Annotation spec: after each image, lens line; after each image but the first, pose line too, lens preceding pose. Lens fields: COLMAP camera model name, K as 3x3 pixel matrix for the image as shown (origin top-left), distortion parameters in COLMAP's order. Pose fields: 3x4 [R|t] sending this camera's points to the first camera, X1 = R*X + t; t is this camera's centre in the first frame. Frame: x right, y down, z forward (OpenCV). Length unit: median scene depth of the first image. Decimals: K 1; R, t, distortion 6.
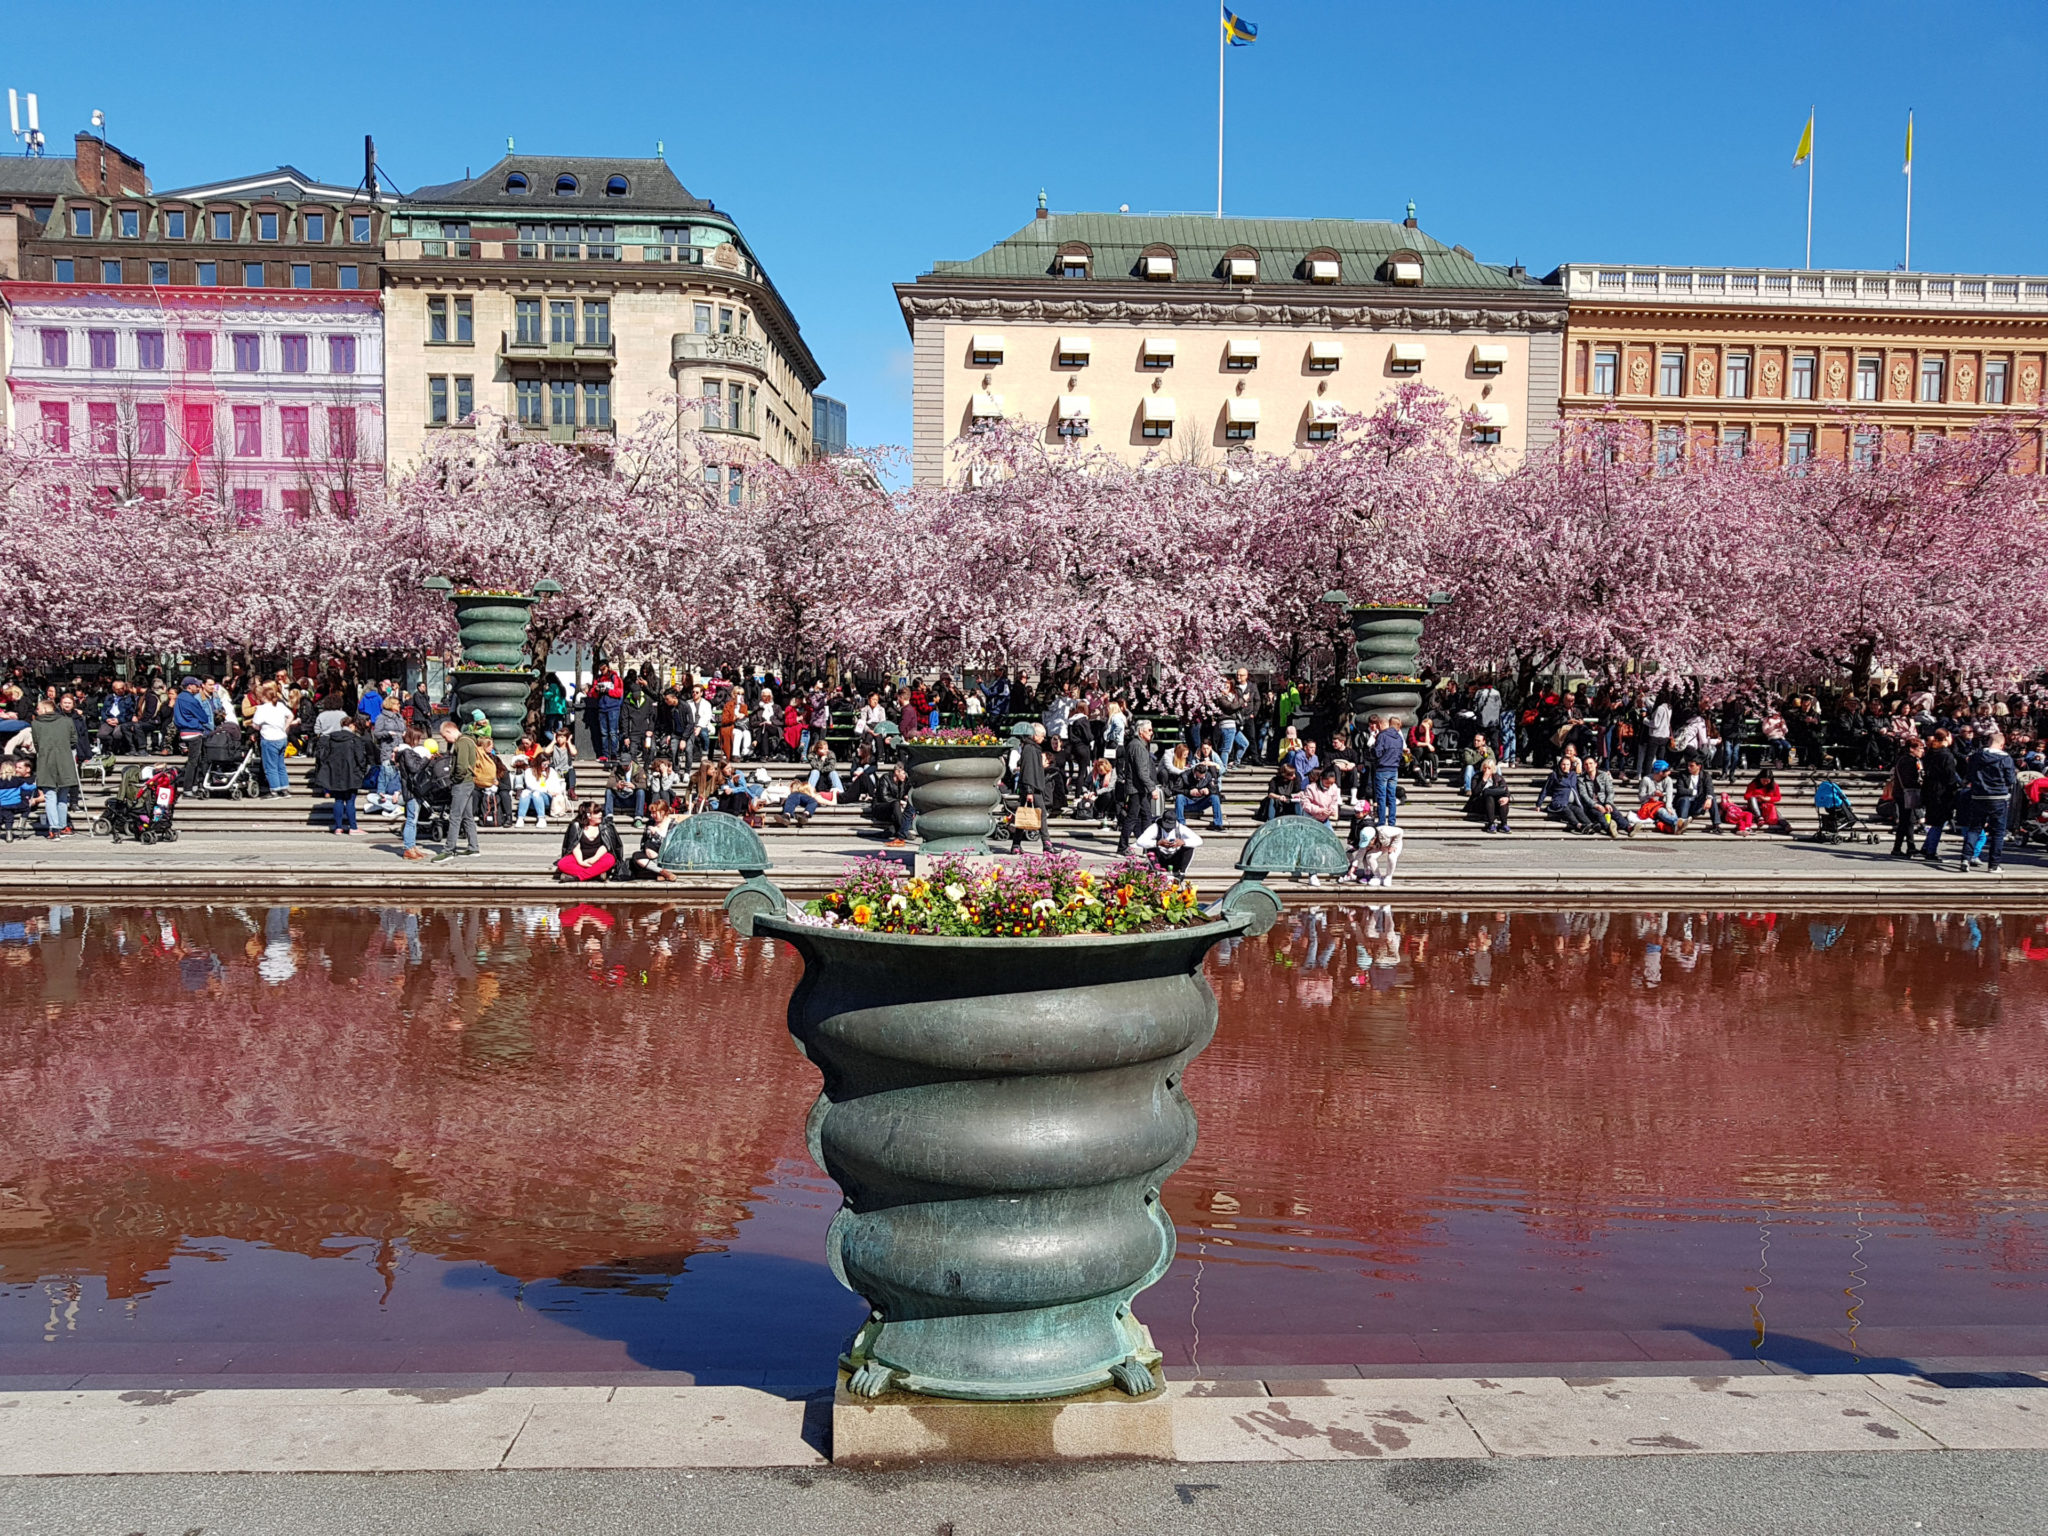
lens RADIAL K [[1646.0, 0, 1012.0], [0, 1646.0, 808.8], [0, 0, 1]] dist [-0.006469, -0.005561]
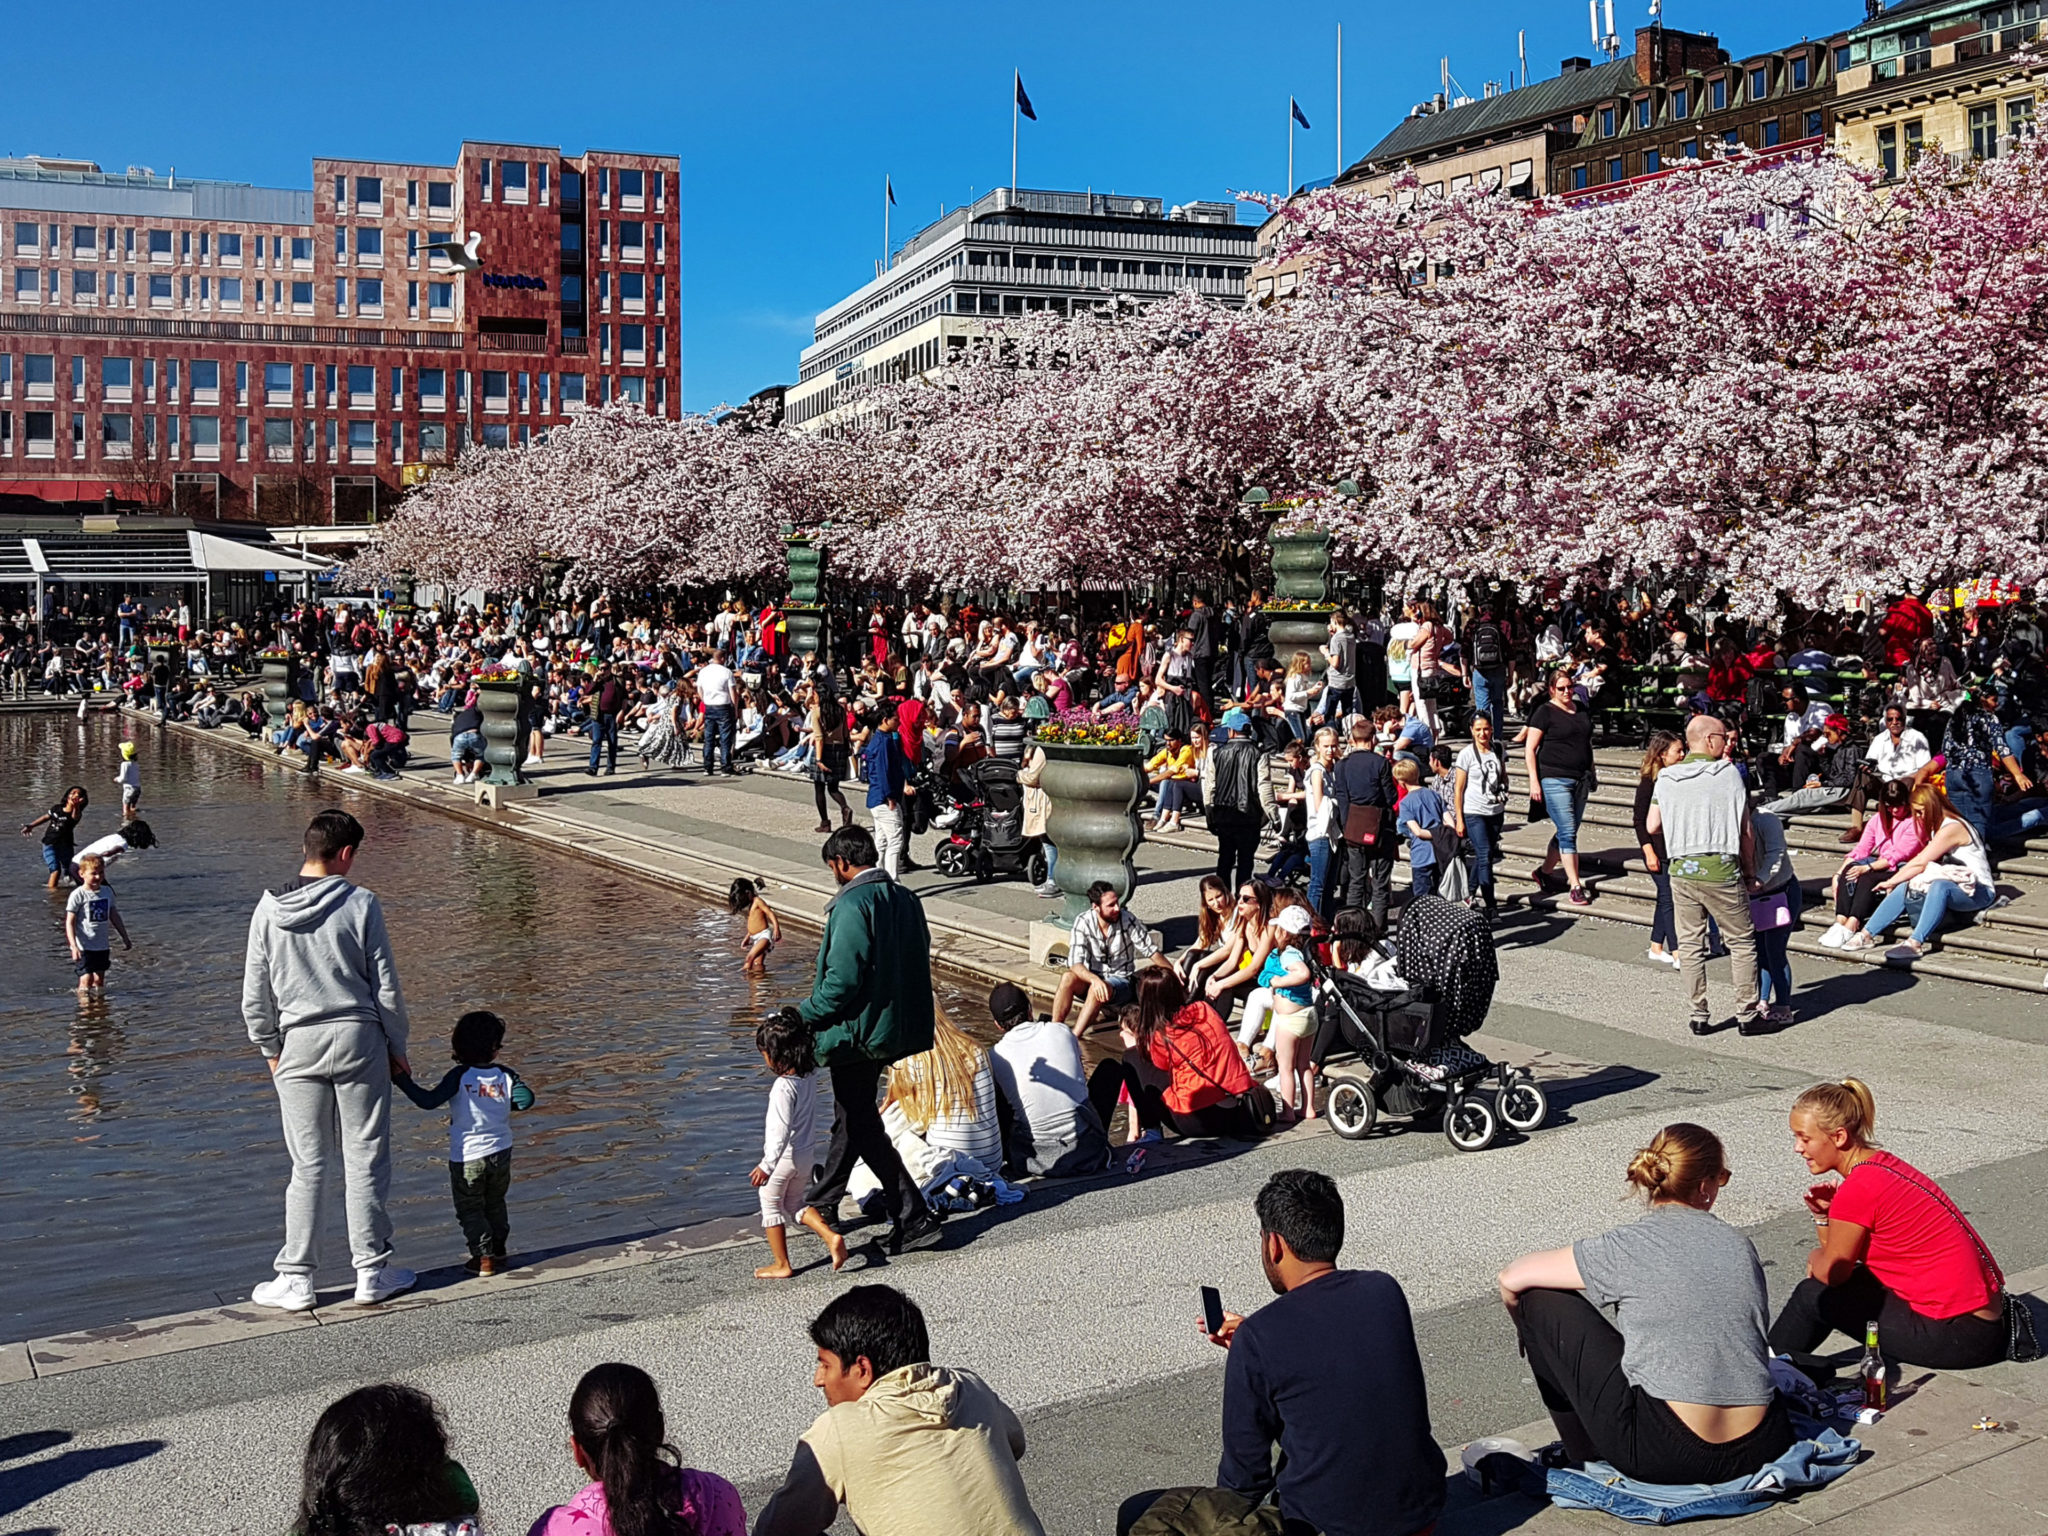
lens RADIAL K [[2158.4, 0, 1234.4], [0, 2158.4, 576.7], [0, 0, 1]] dist [-0.005952, 0.000000]
pose [[0.523474, -0.025442, -0.851662, 0.385116], [-0.045332, 0.997307, -0.057656, -0.011986], [0.850835, 0.068789, 0.520911, 0.179516]]
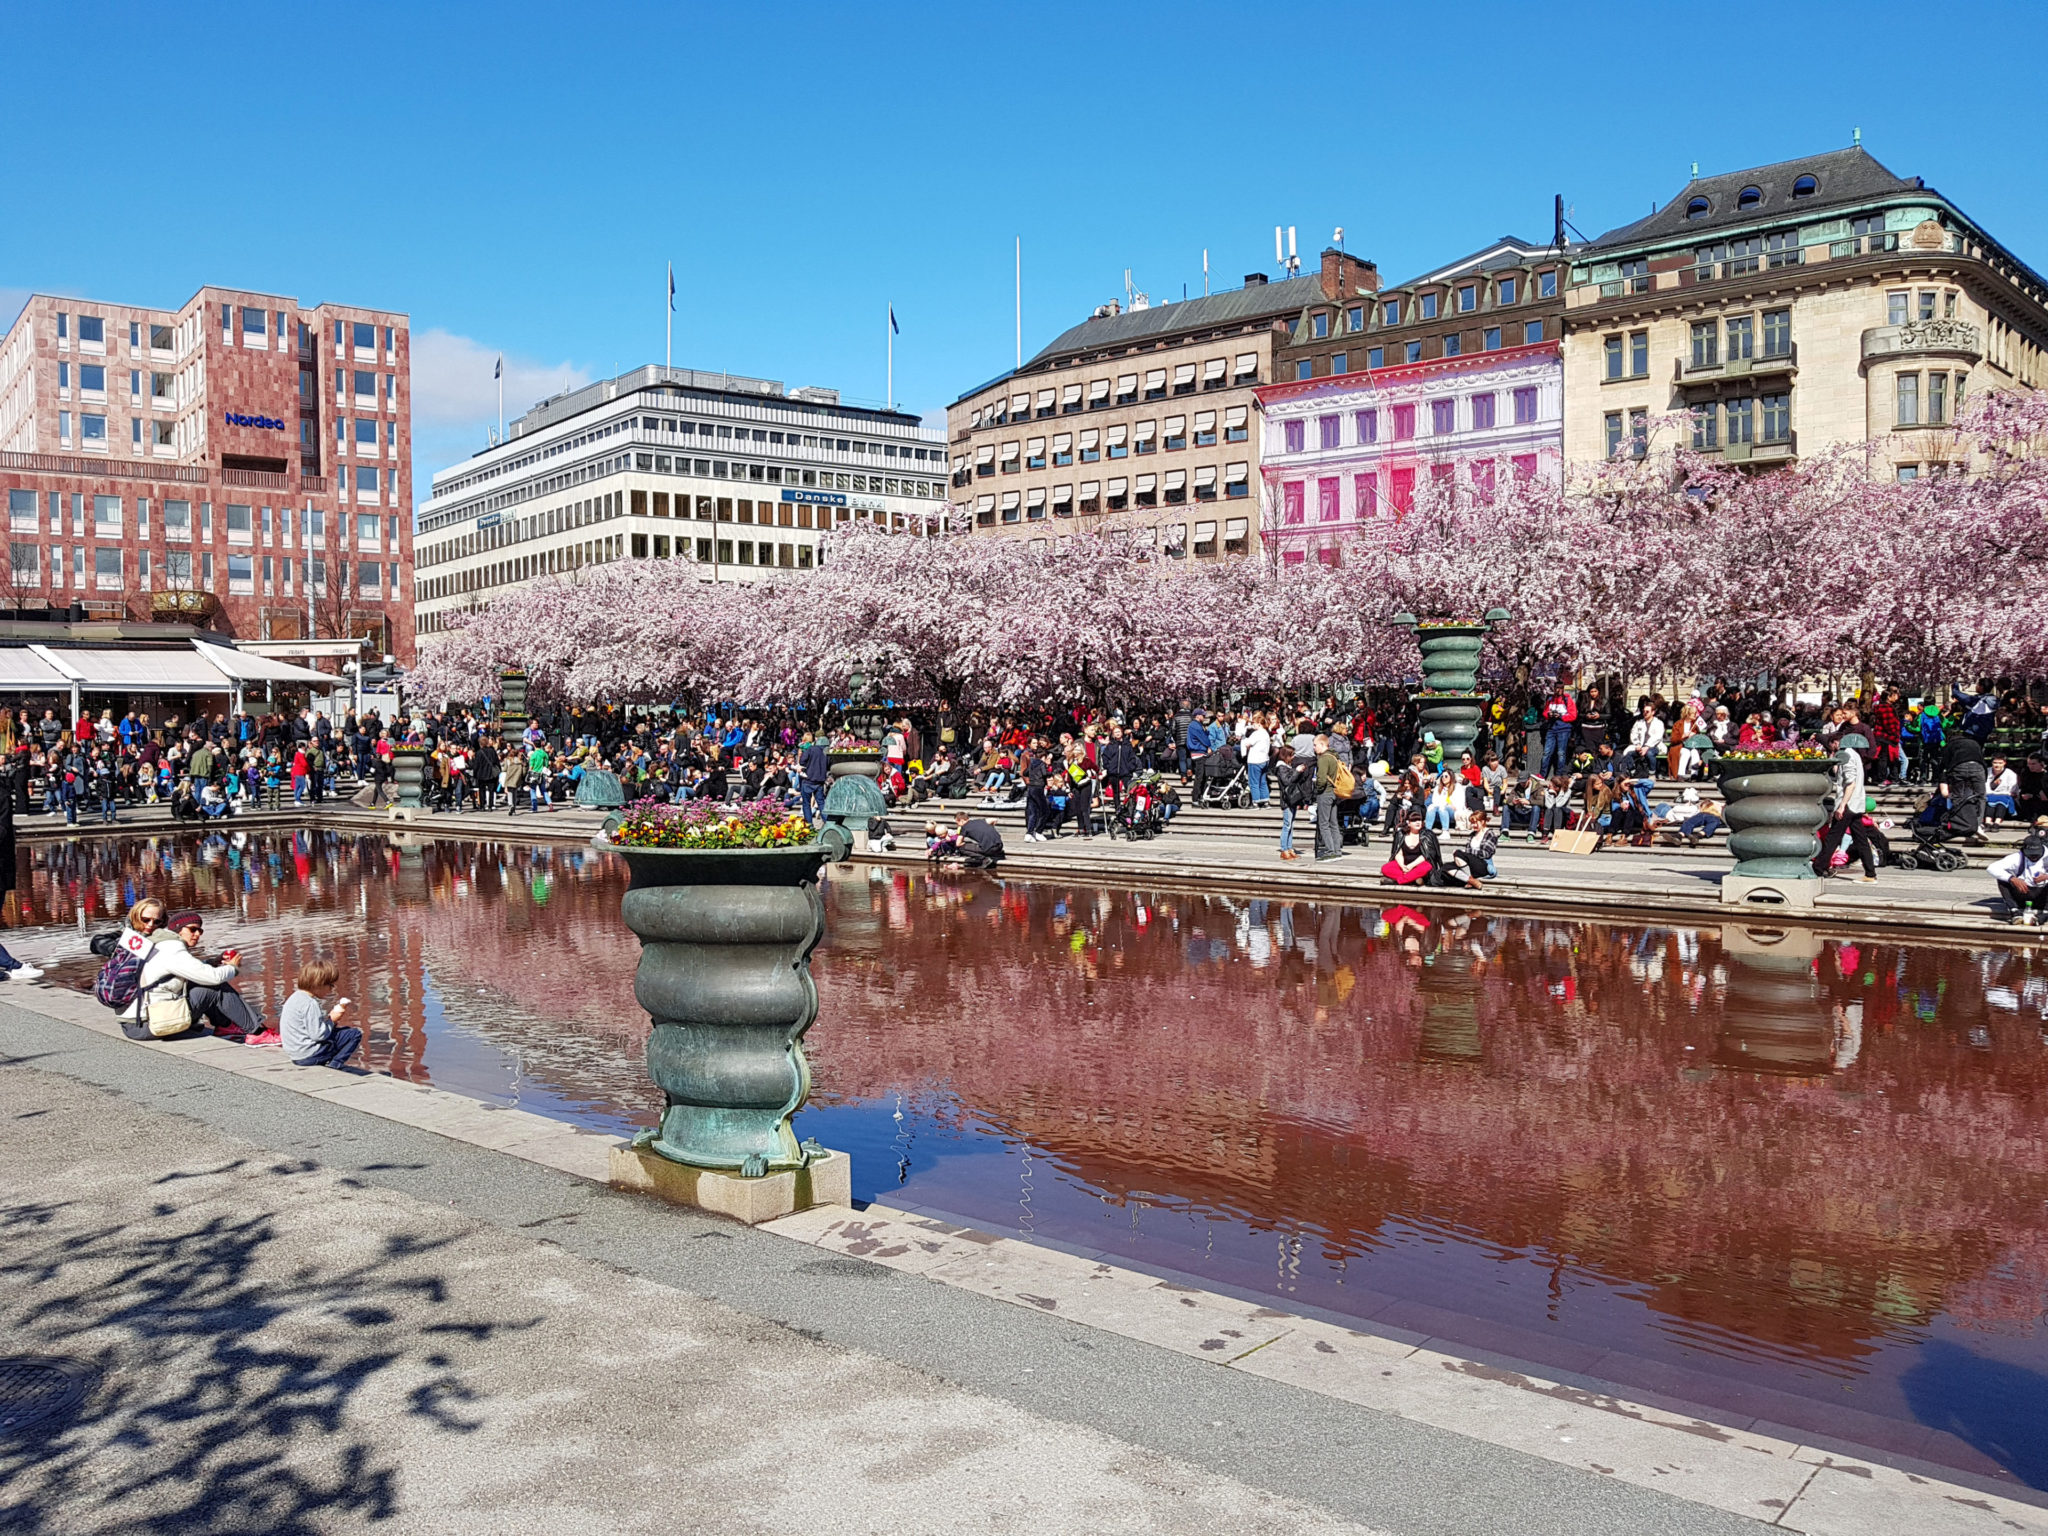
lens RADIAL K [[1646.0, 0, 1020.7], [0, 1646.0, 783.6], [0, 0, 1]] dist [-0.006469, -0.005561]
pose [[0.731612, 0.005721, -0.681697, 0.080110], [-0.029376, 0.999301, -0.023141, 0.002573], [0.681088, 0.036956, 0.731268, 0.007228]]
